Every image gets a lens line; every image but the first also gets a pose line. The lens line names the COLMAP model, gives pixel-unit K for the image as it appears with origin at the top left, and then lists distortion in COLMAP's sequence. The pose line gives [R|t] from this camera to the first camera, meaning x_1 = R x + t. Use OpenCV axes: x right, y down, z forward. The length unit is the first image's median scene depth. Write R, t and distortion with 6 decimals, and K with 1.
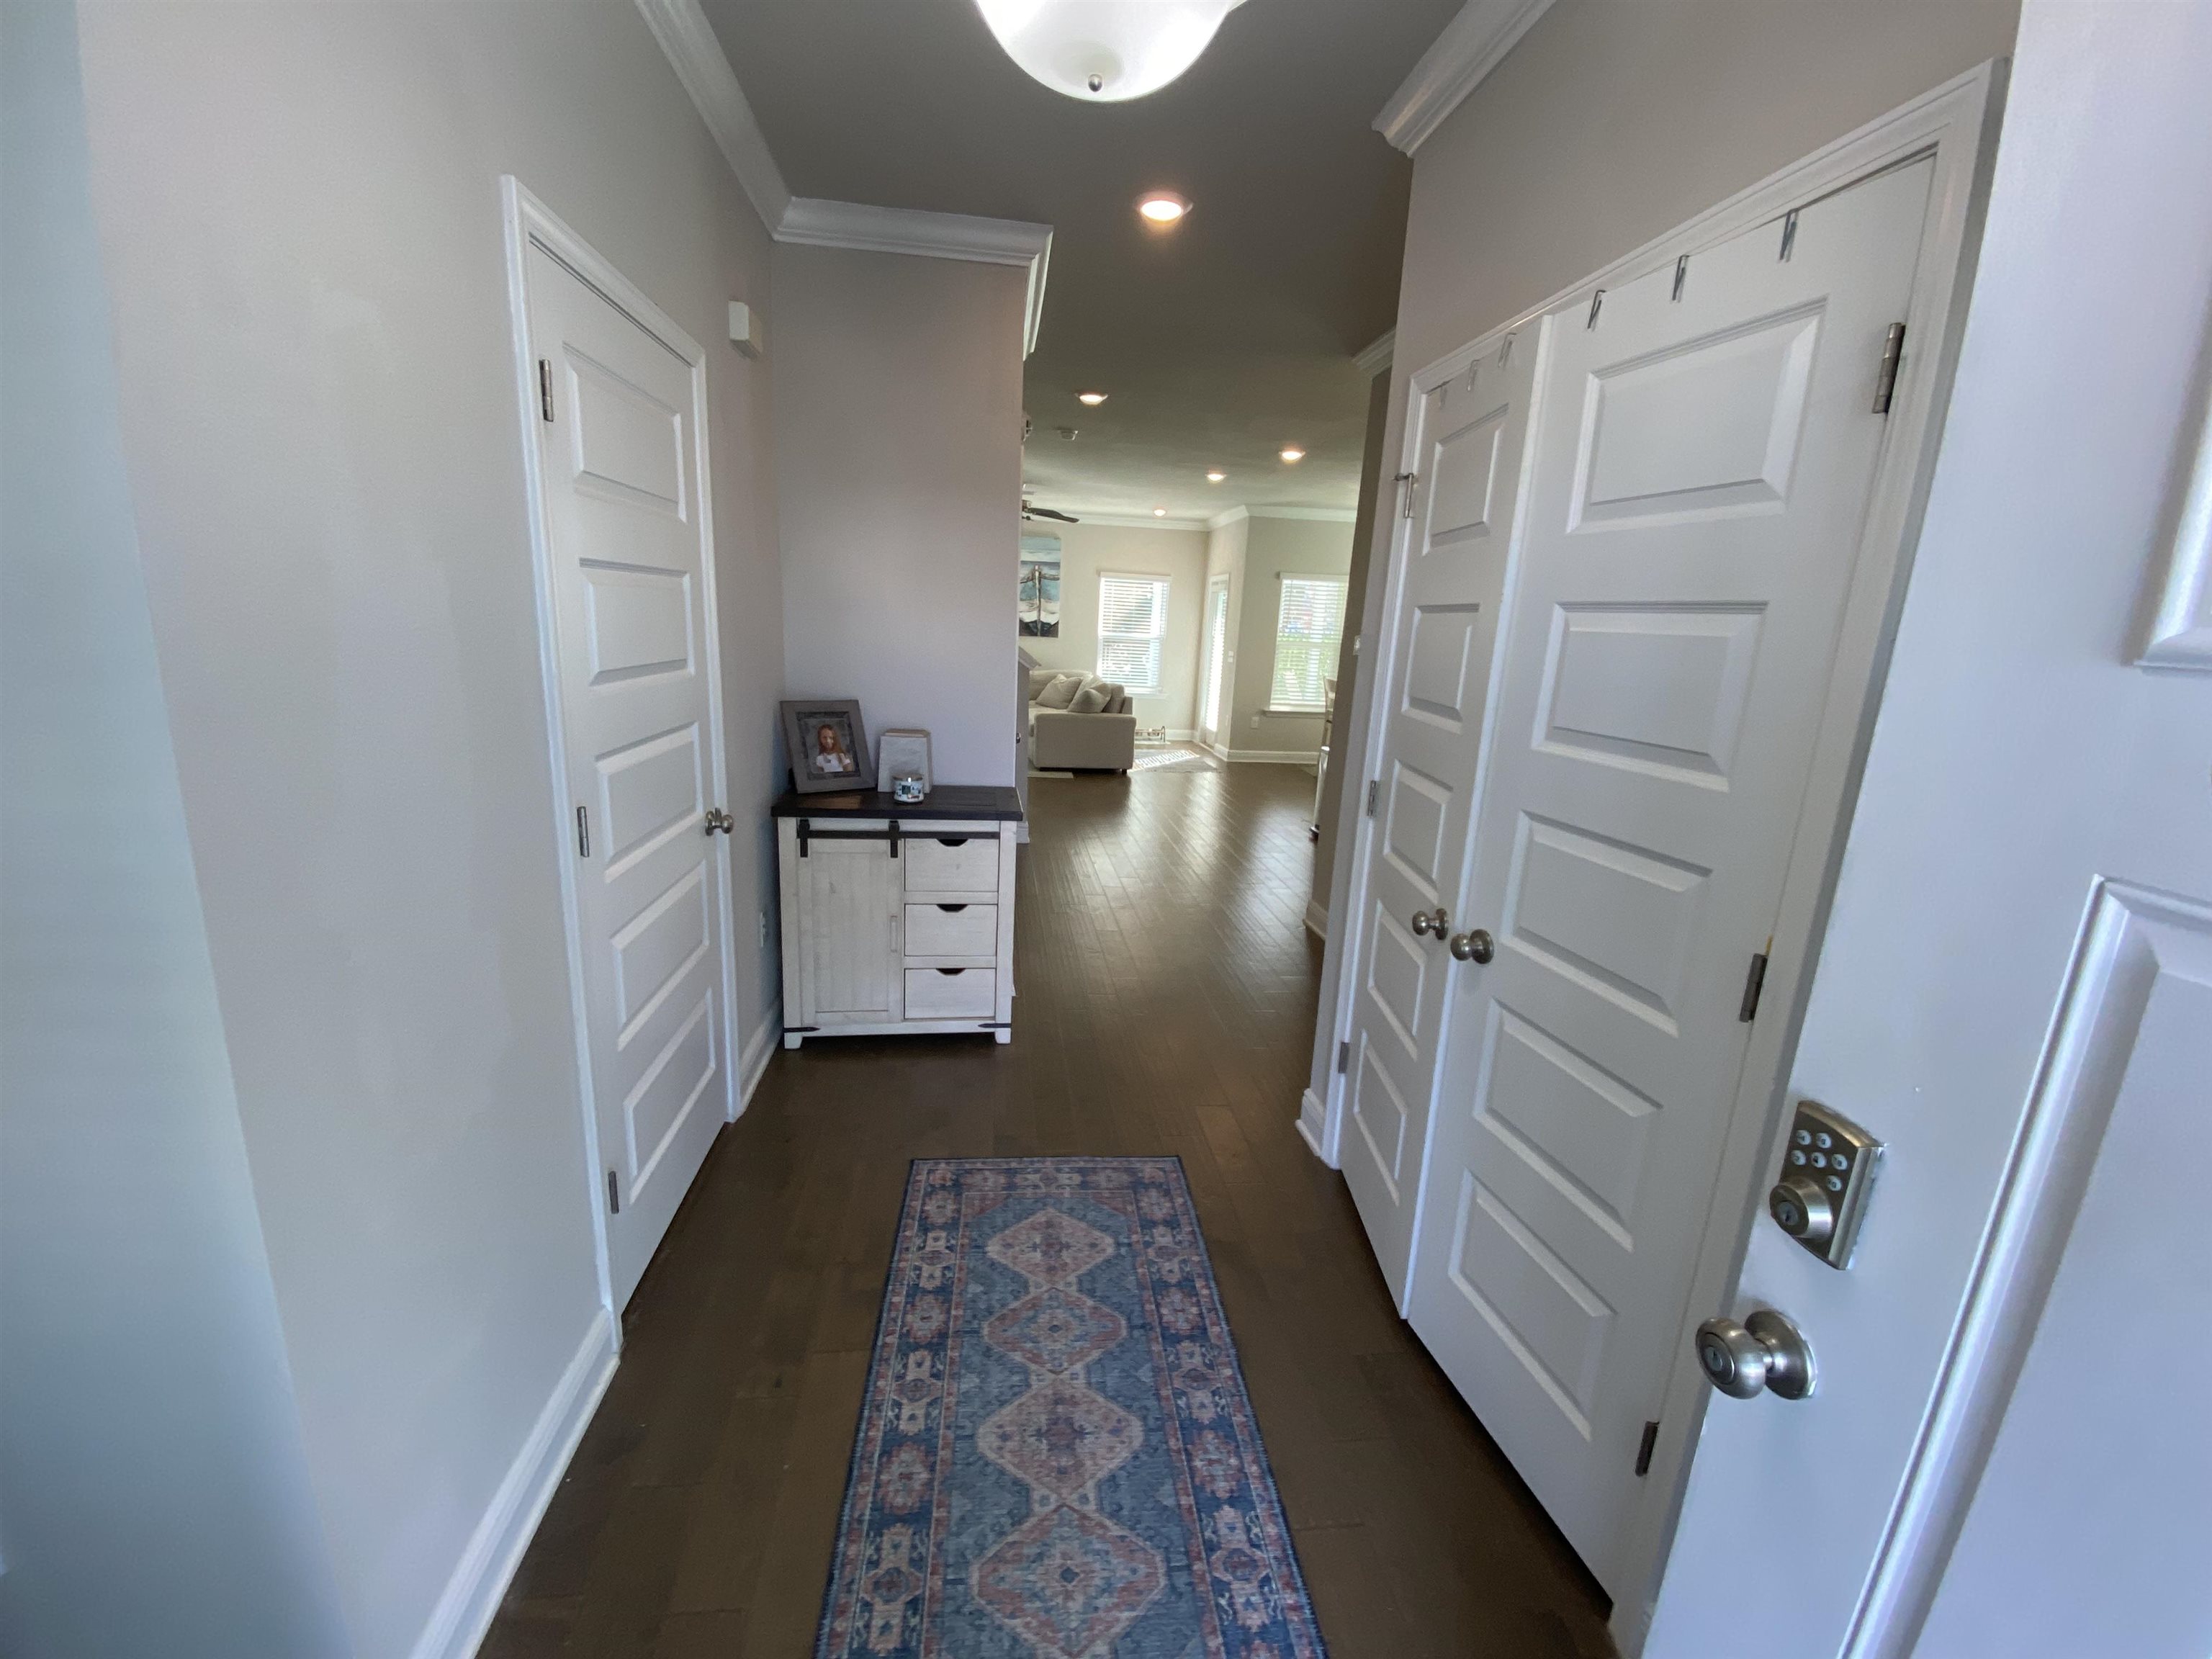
lens RADIAL K [[898.9, 0, 1116.6], [0, 898.9, 843.9], [0, 0, 1]] dist [0.001169, -0.012166]
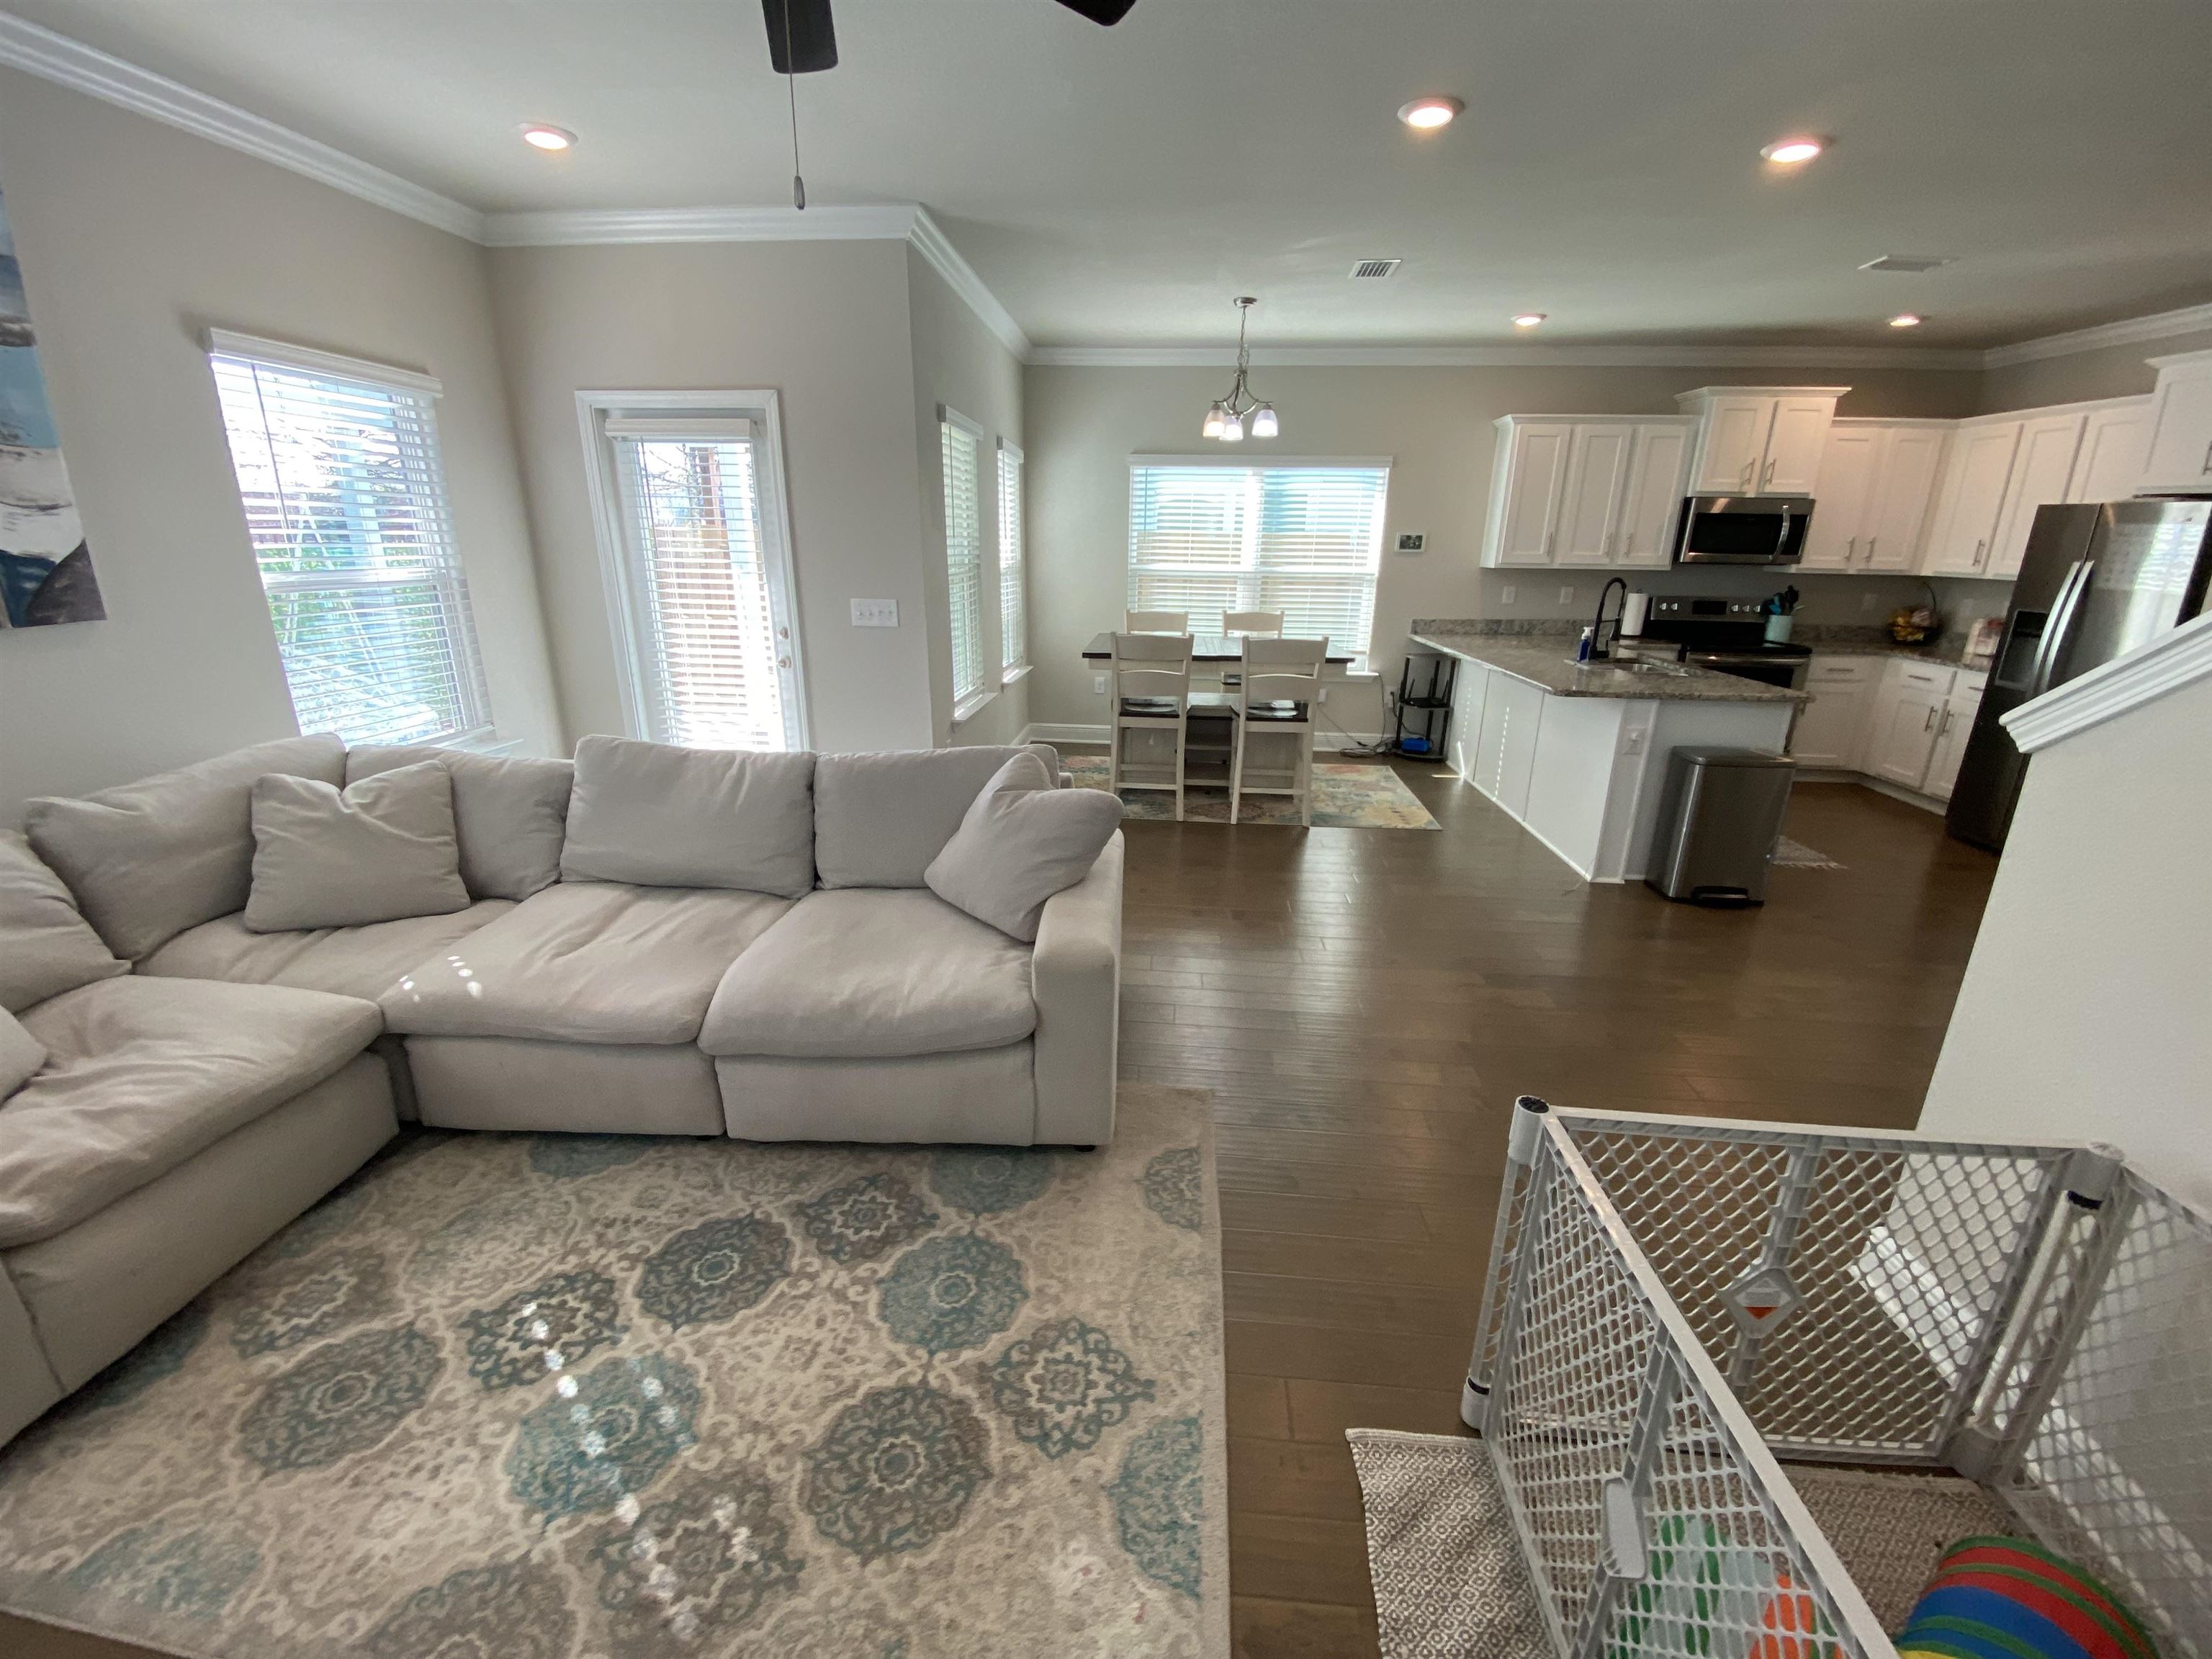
lens RADIAL K [[898.9, 0, 1110.0], [0, 898.9, 826.5], [0, 0, 1]] dist [0.001169, -0.012166]
pose [[0.195503, -0.337376, 0.920846, -0.233201], [0.230807, 0.928419, 0.291148, -0.193574], [-0.953156, 0.155617, 0.259377, 0.735907]]
